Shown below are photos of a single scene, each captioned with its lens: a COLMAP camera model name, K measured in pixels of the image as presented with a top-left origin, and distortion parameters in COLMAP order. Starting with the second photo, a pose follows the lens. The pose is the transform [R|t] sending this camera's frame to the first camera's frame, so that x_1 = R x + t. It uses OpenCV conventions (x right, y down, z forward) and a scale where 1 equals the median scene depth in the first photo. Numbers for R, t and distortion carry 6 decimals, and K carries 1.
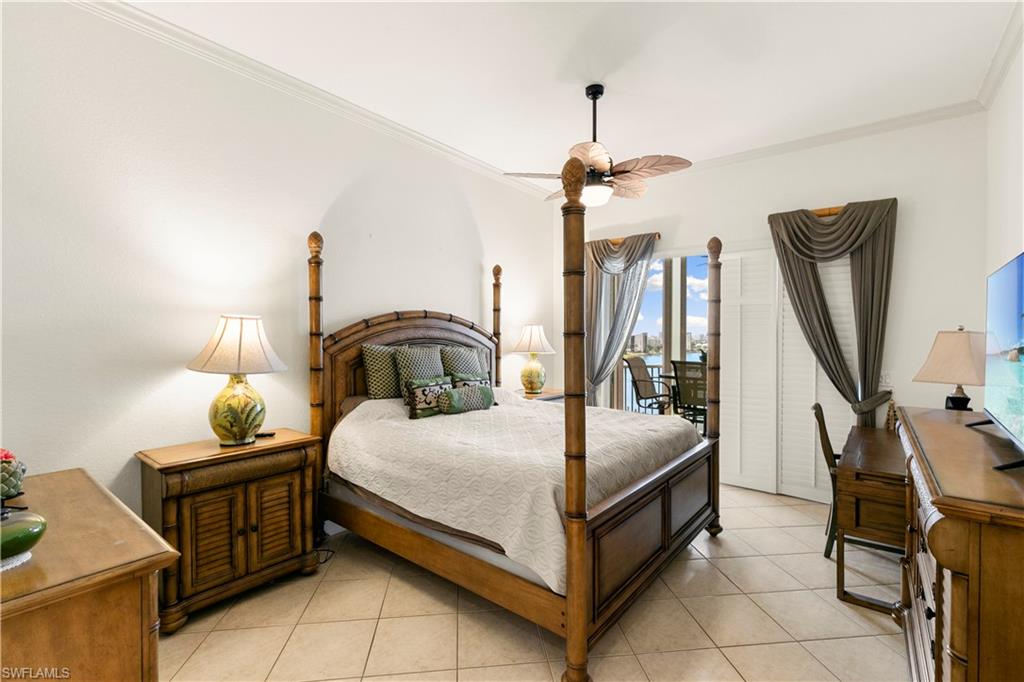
lens RADIAL K [[455.7, 0, 510.8], [0, 455.7, 339.7], [0, 0, 1]] dist [0.002788, 0.000472]
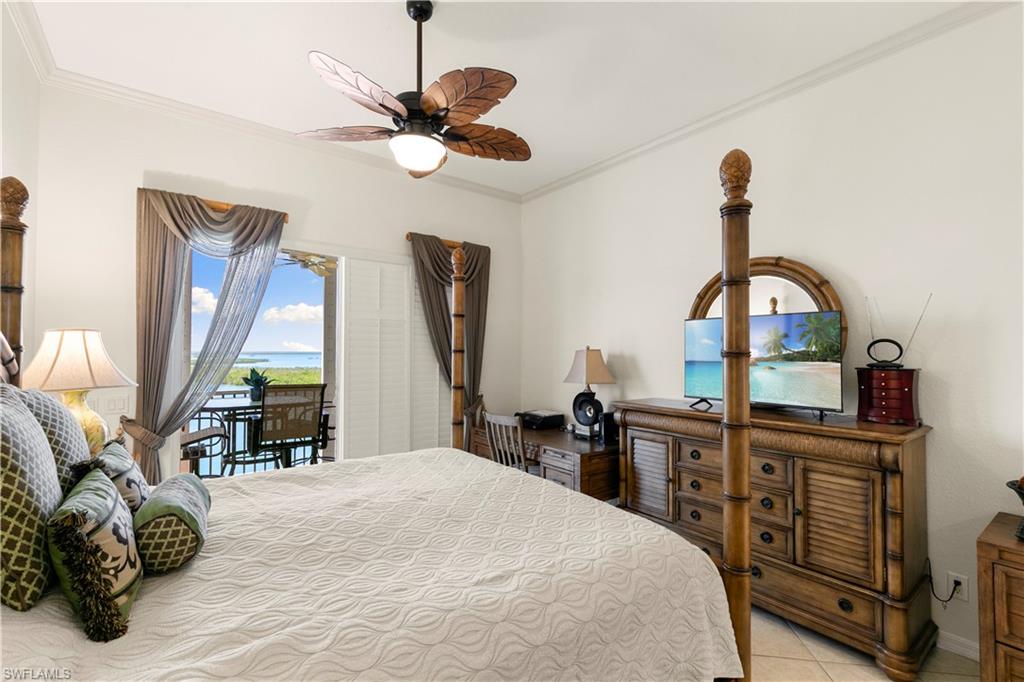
lens RADIAL K [[455.7, 0, 510.8], [0, 455.7, 339.7], [0, 0, 1]] dist [0.002788, 0.000472]
pose [[0.243386, 0.023265, 0.969650, -0.349918], [0.008910, 0.999616, -0.026221, -0.007208], [-0.969888, 0.015022, 0.243086, 0.534131]]
